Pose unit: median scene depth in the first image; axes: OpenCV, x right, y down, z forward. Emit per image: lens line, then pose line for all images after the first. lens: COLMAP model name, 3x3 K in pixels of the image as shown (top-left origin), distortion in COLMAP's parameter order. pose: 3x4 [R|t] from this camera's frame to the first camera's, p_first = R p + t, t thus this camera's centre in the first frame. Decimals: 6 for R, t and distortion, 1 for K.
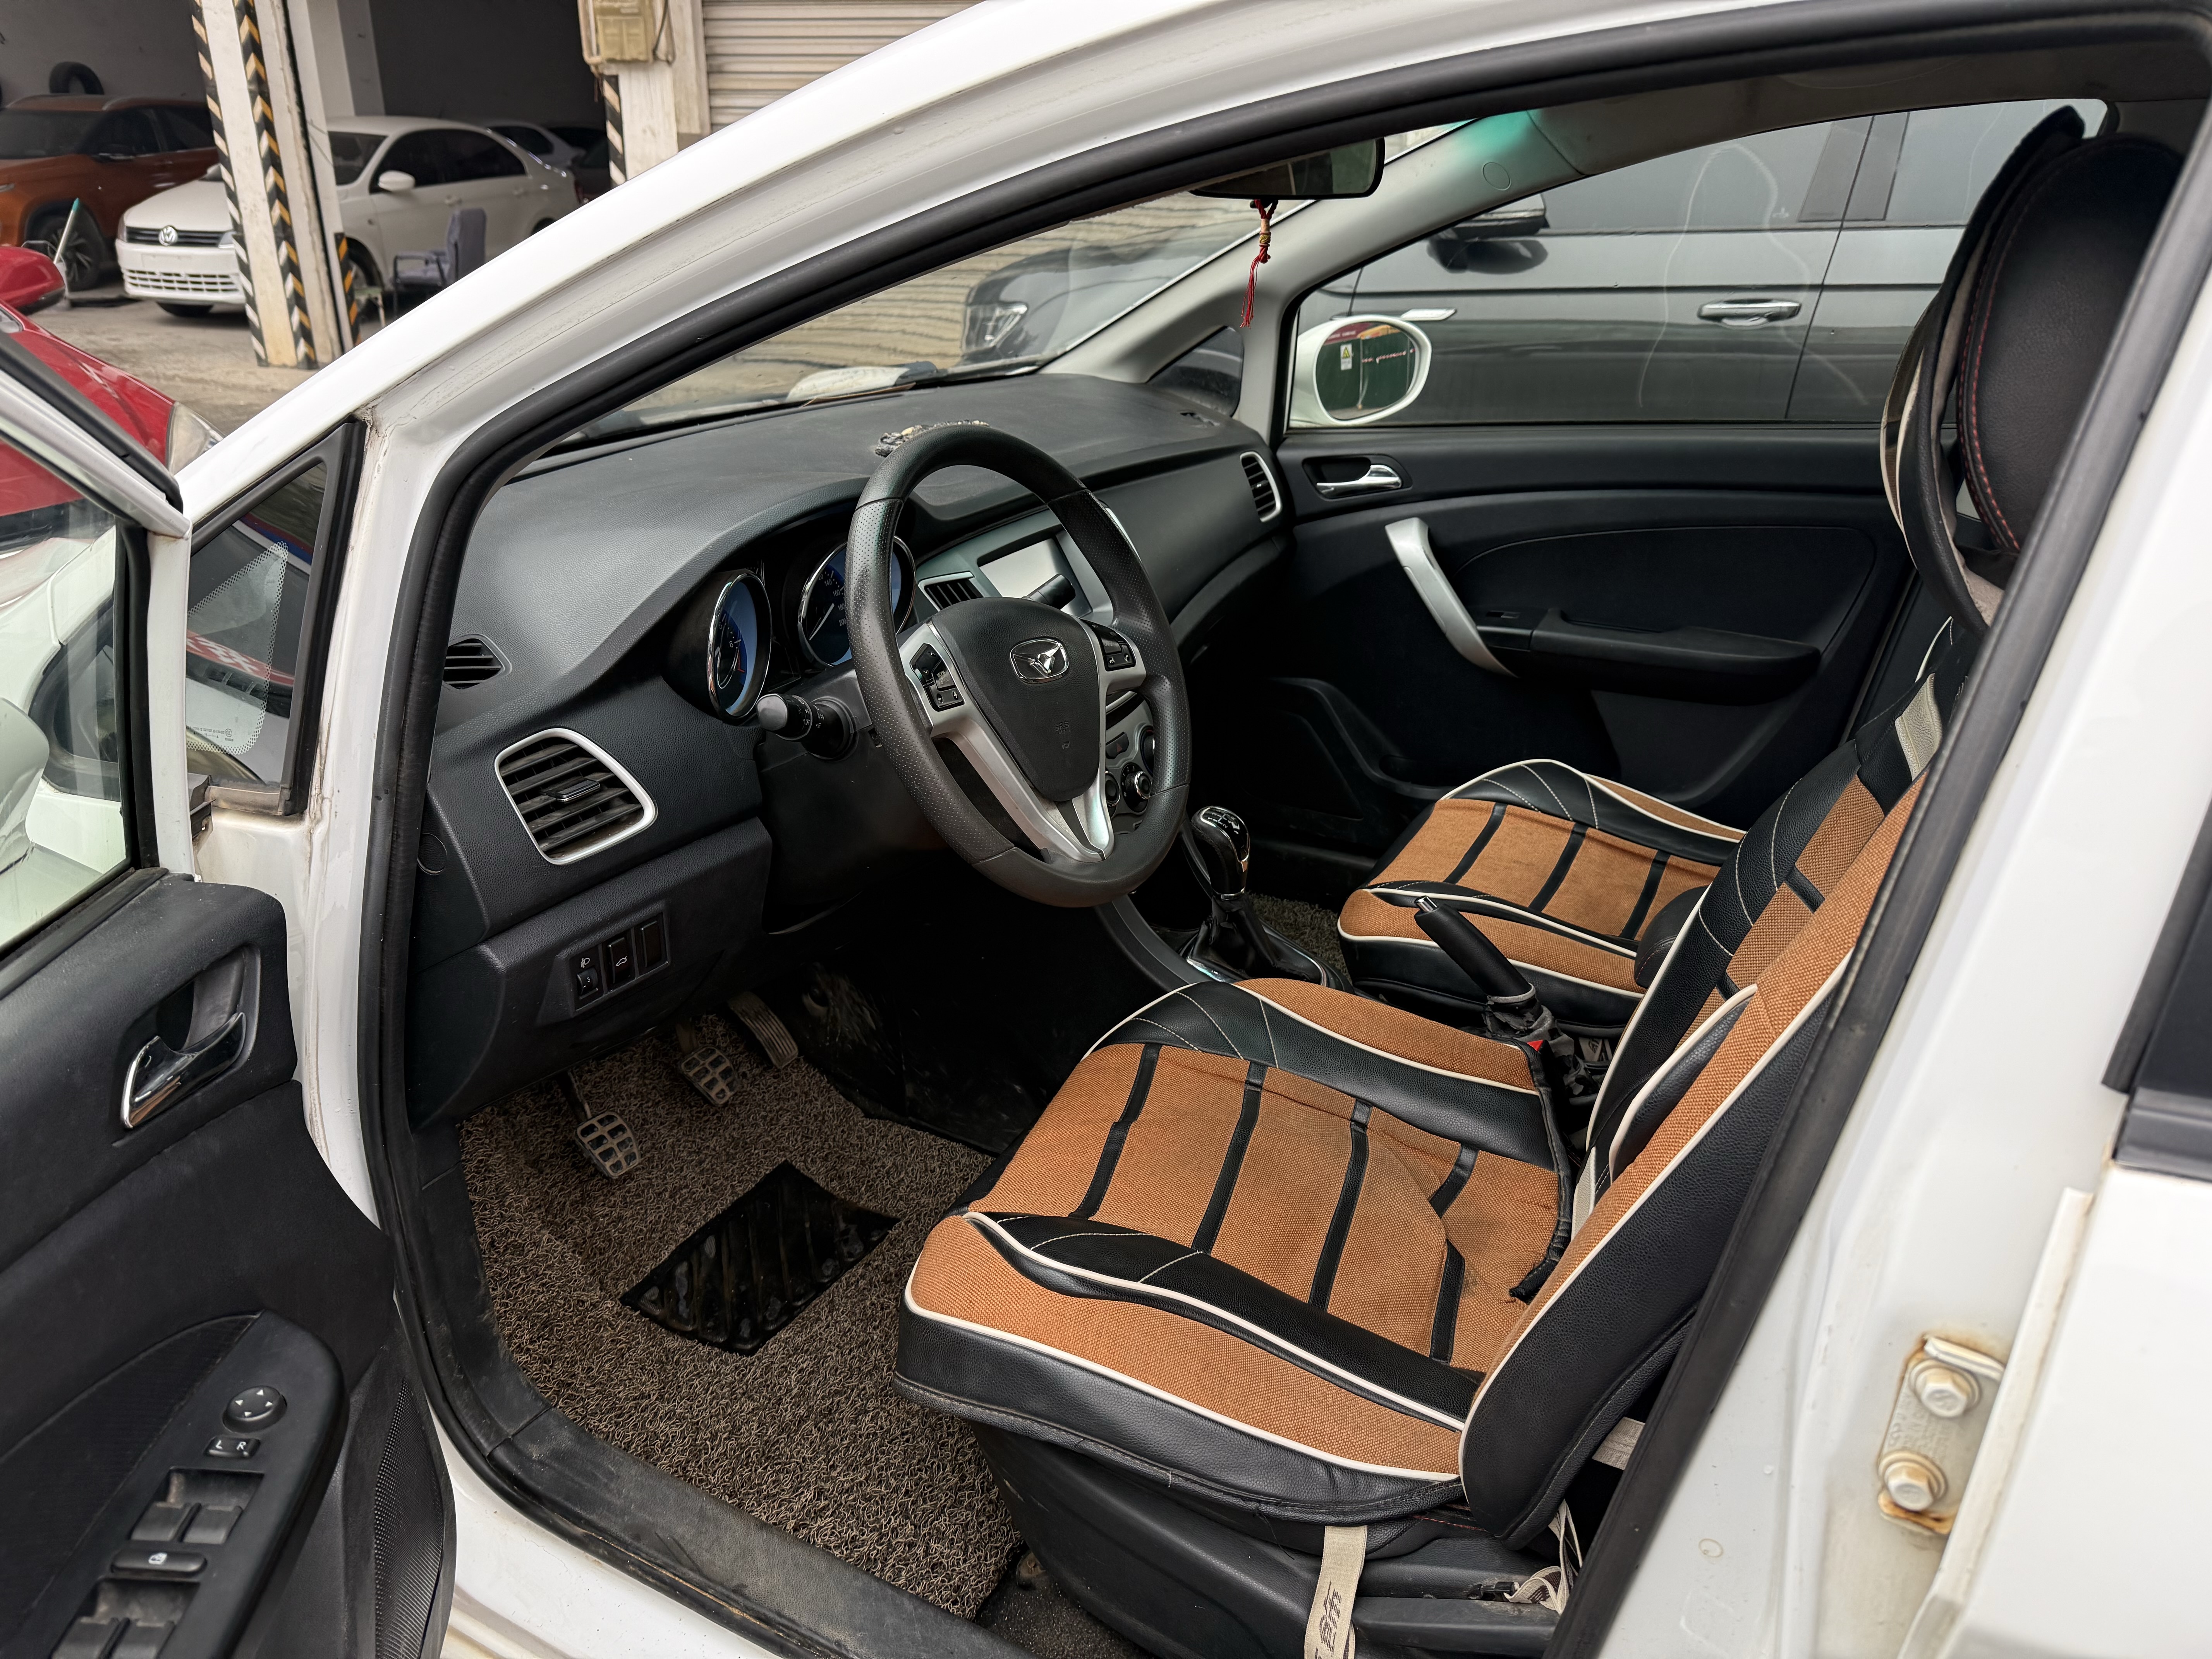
lens RADIAL K [[1559.6, 0, 1111.6], [0, 1559.6, 830.9], [0, 0, 1]] dist [0.031225, -0.040232]
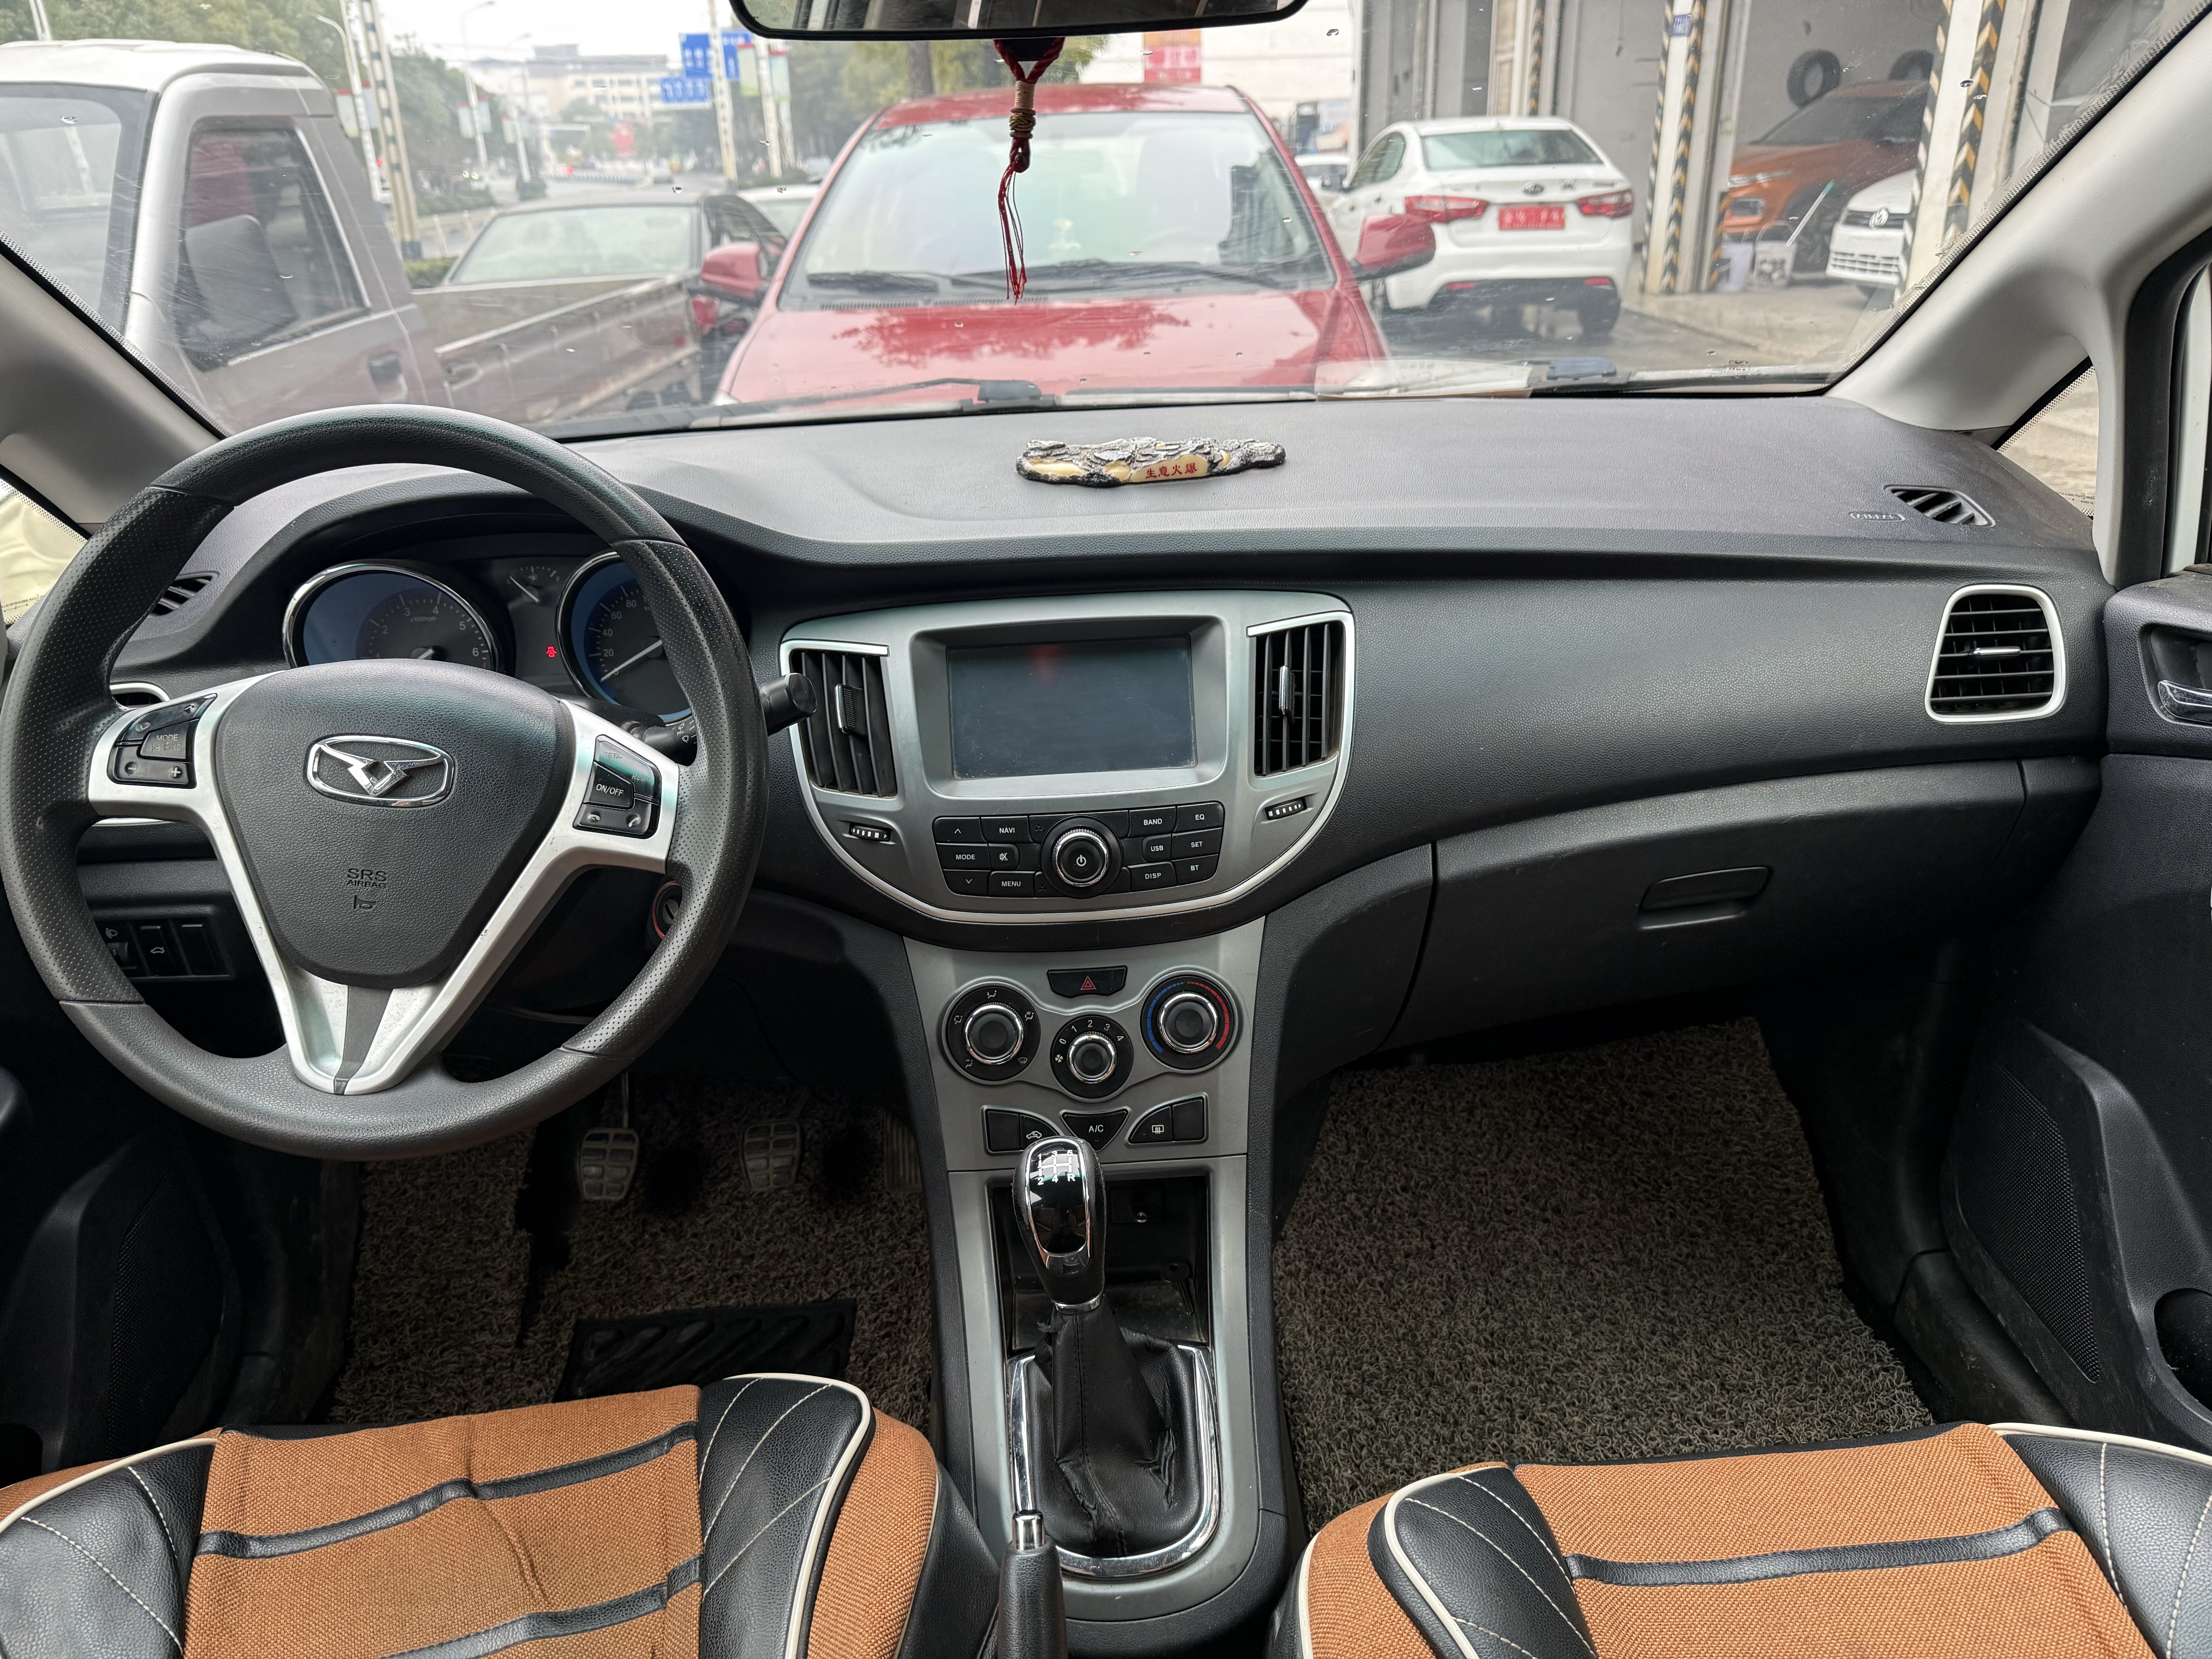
lens RADIAL K [[1559.6, 0, 1111.9], [0, 1559.6, 831.2], [0, 0, 1]] dist [0.031225, -0.040232]
pose [[0.515404, 0.311697, -0.798250, 0.078358], [-0.306887, 0.936860, 0.167675, -0.035051], [0.800112, 0.158552, 0.578517, 0.103880]]
